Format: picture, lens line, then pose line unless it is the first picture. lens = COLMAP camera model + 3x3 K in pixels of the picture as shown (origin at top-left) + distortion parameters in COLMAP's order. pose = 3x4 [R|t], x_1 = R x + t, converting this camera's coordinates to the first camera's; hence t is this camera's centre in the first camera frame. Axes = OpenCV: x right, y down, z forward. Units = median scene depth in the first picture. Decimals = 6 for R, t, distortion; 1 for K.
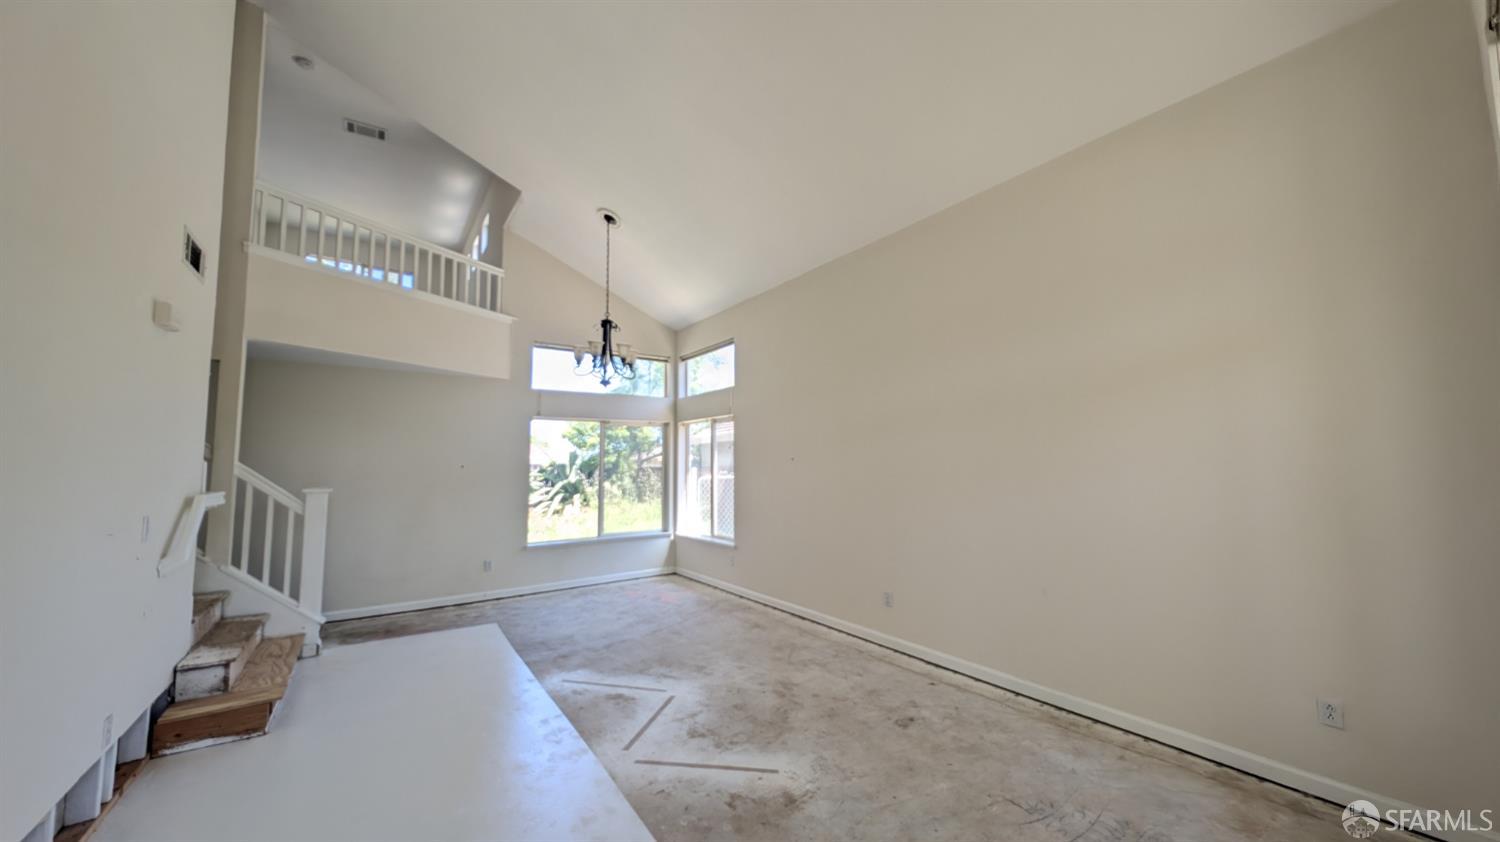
lens RADIAL K [[527.0, 0, 740.1], [0, 527.0, 421.9], [0, 0, 1]] dist [0.000895, -0.000294]
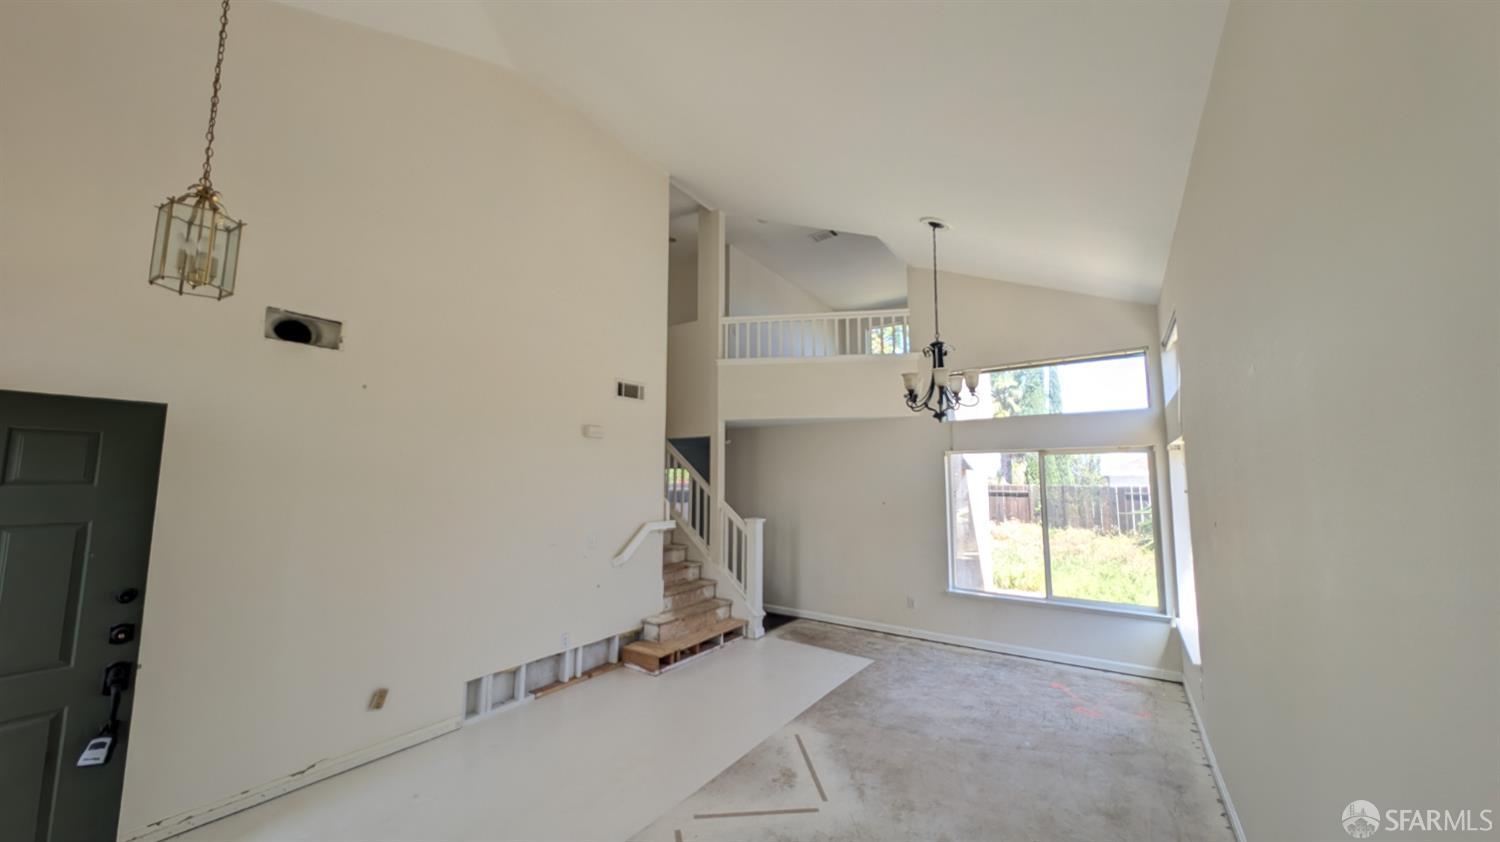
lens RADIAL K [[527.0, 0, 741.0], [0, 527.0, 424.7], [0, 0, 1]] dist [0.000895, -0.000294]
pose [[0.339871, -0.088054, -0.936341, 0.495459], [0.074019, 0.995023, -0.066706, -0.031442], [0.937555, -0.046635, 0.344698, 0.462740]]
